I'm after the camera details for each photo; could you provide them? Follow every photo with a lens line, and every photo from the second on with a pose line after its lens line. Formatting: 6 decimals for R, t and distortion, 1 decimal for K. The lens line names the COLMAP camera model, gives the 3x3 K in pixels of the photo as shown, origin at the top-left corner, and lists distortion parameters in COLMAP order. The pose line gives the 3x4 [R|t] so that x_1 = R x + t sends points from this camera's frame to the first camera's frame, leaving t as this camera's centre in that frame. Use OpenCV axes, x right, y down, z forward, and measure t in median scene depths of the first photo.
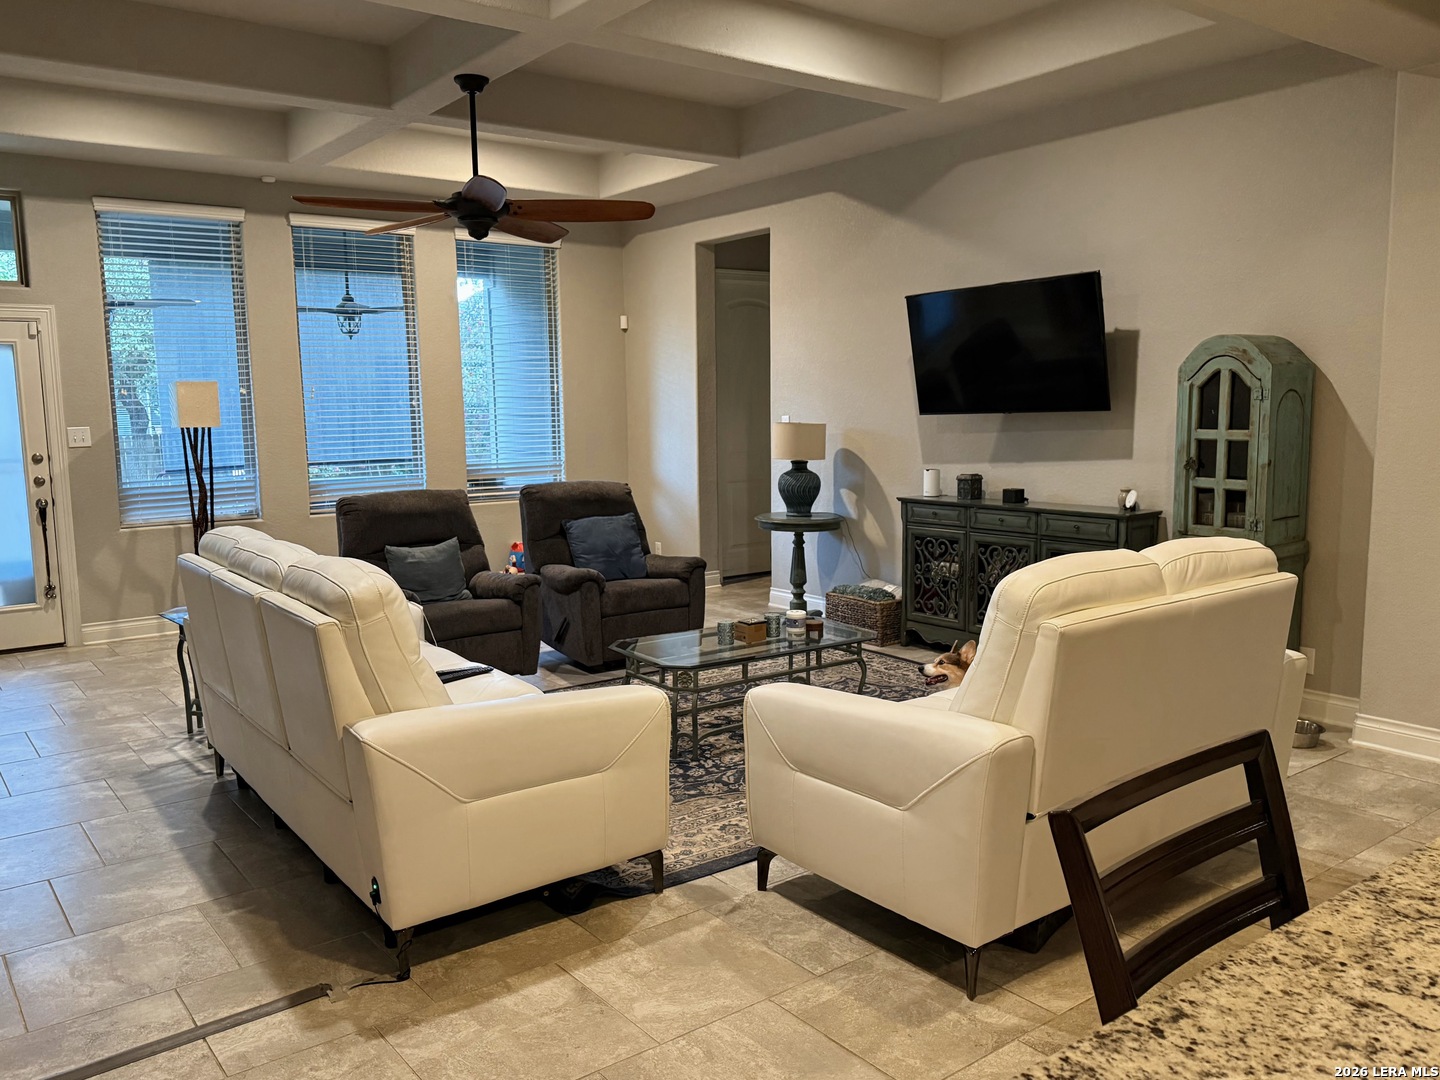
lens RADIAL K [[1135.3, 0, 719.6], [0, 1135.3, 538.4], [0, 0, 1]] dist [-0.004105, 0.001264]
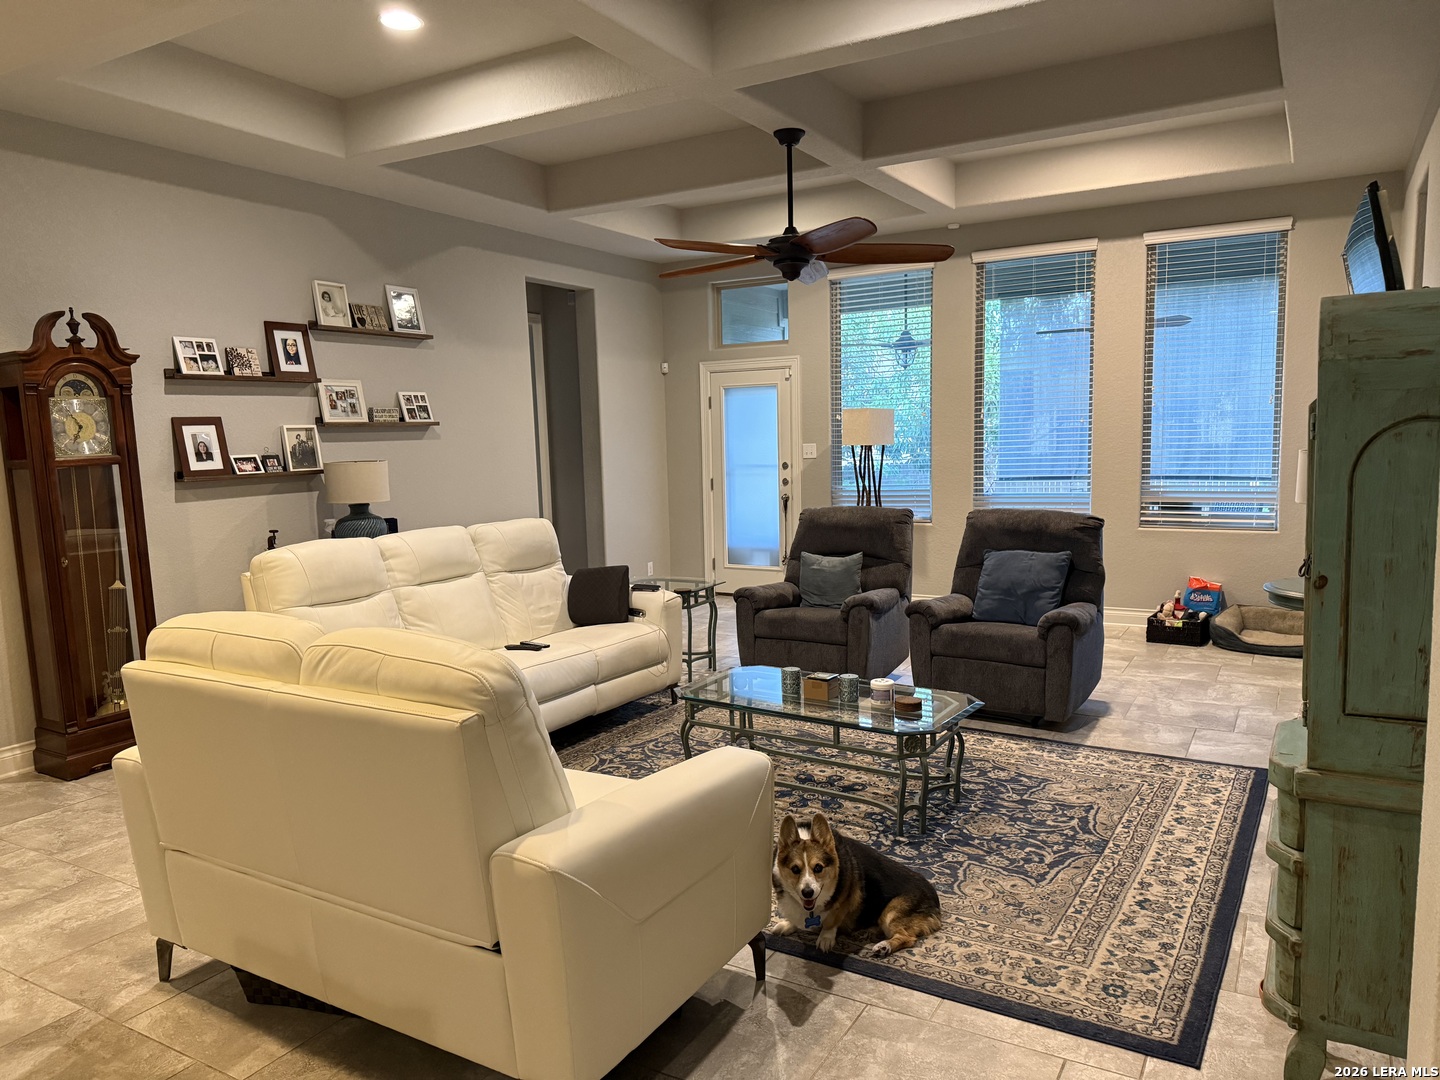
lens RADIAL K [[1021.5, 0, 720.1], [0, 1021.5, 547.5], [0, 0, 1]] dist [0.004696, -0.002104]
pose [[0.356668, 0.110766, -0.927642, 0.549410], [-0.088508, 0.992487, 0.084479, -0.068420], [0.930029, 0.051973, 0.363791, 0.463482]]
